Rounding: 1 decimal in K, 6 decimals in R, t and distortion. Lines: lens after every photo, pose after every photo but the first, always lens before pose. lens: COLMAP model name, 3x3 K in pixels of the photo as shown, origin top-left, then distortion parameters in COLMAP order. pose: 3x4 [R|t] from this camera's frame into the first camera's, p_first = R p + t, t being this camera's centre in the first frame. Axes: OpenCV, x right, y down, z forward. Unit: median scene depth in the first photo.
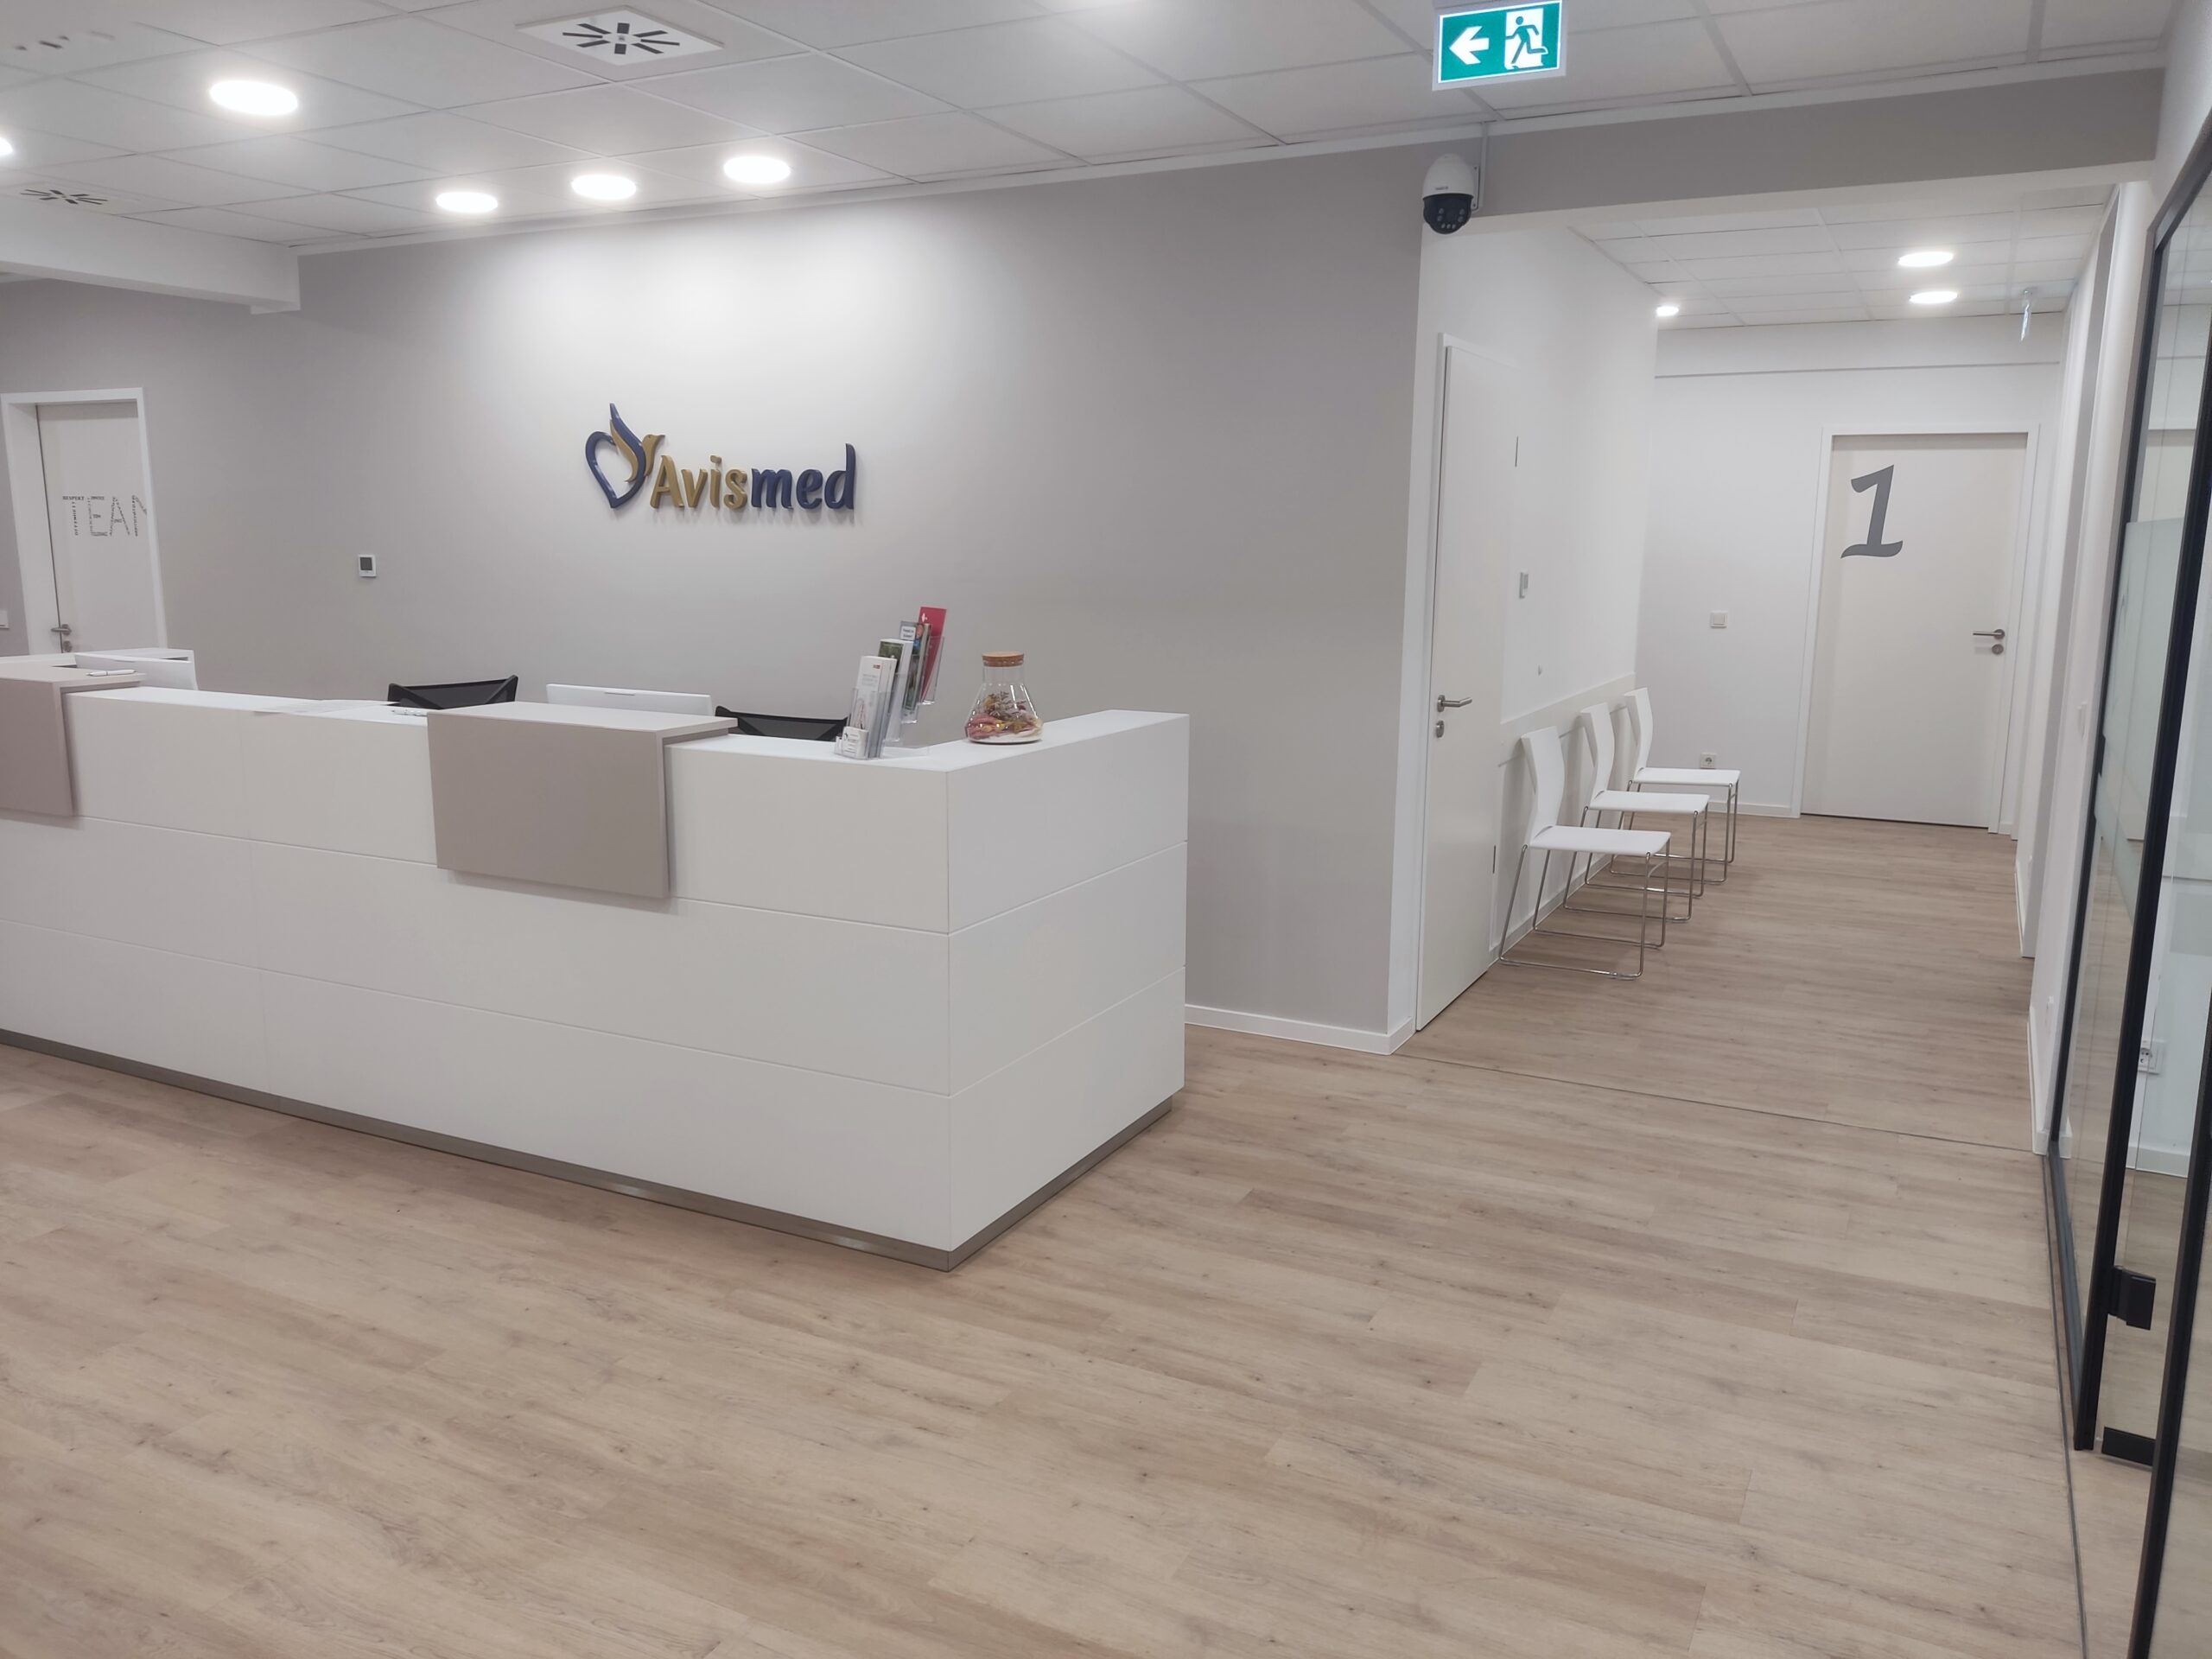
lens RADIAL K [[1631.8, 0, 1088.7], [0, 1631.8, 823.2], [0, 0, 1]] dist [0.107586, -0.189988]
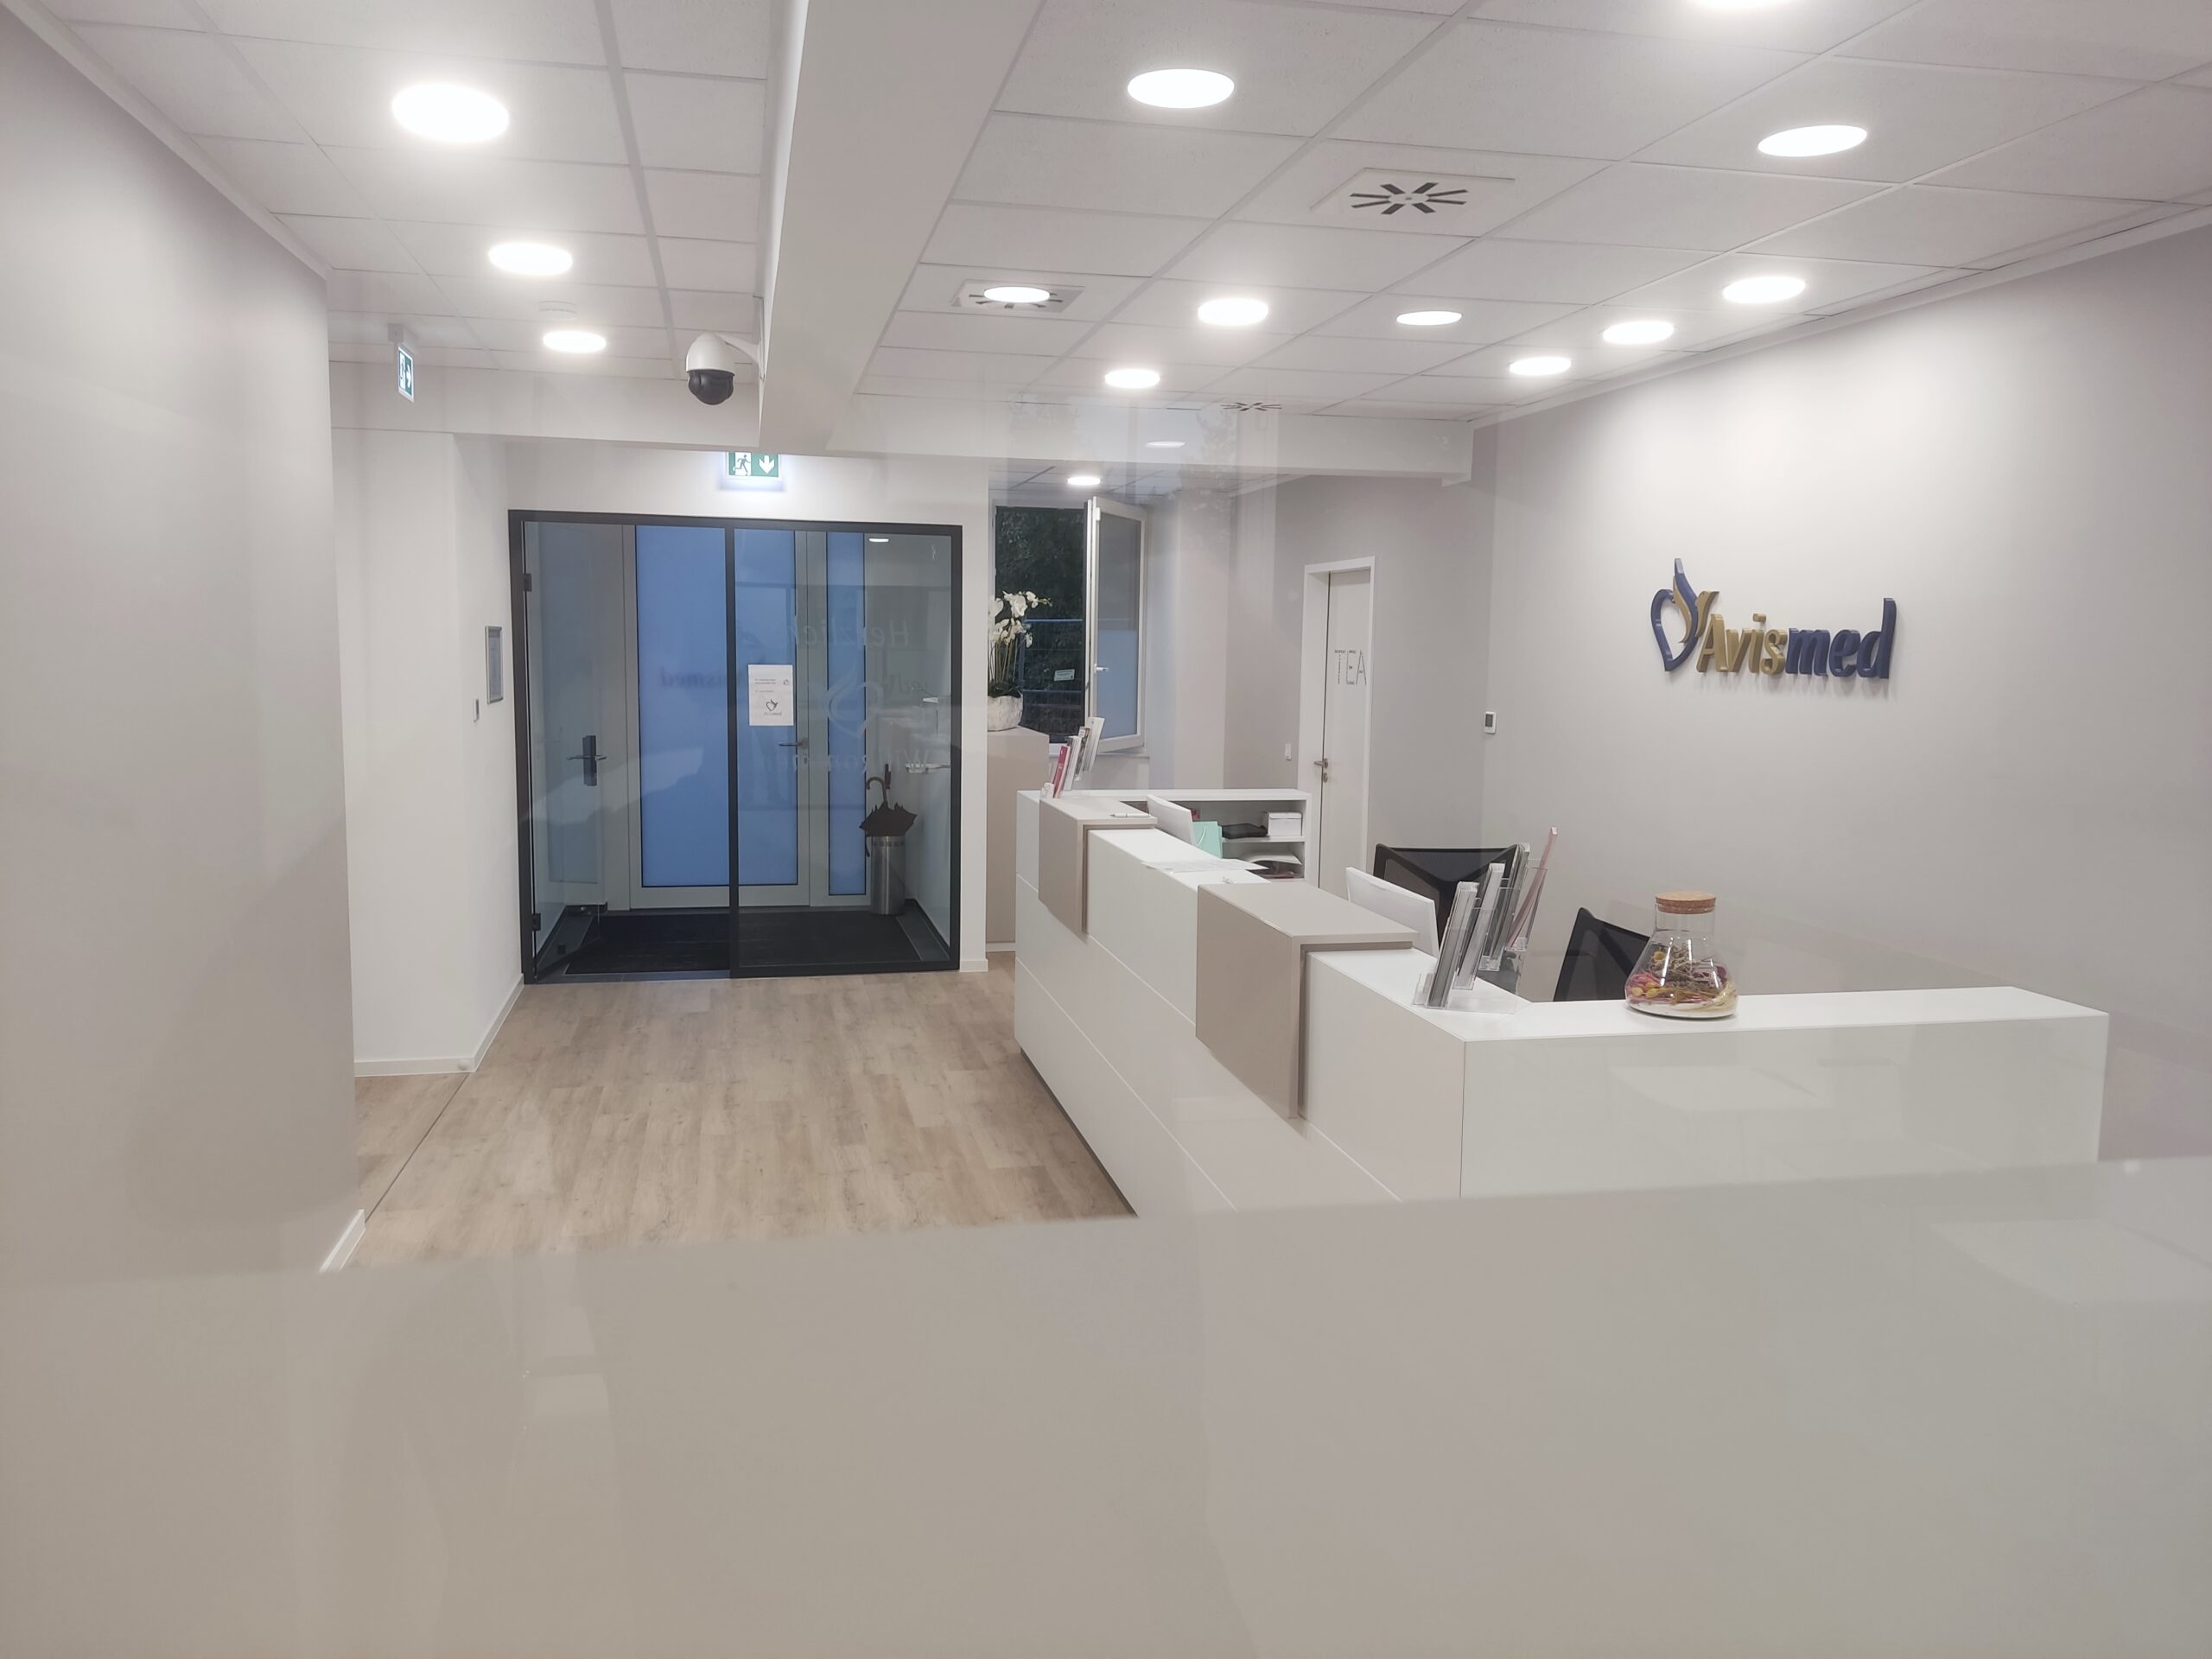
lens RADIAL K [[1631.8, 0, 1088.7], [0, 1631.8, 823.2], [0, 0, 1]] dist [0.107586, -0.189988]
pose [[0.642205, 0.084138, -0.761901, 0.273893], [-0.141259, 0.989925, -0.009748, -0.071995], [0.753405, 0.113886, 0.647620, 0.238372]]
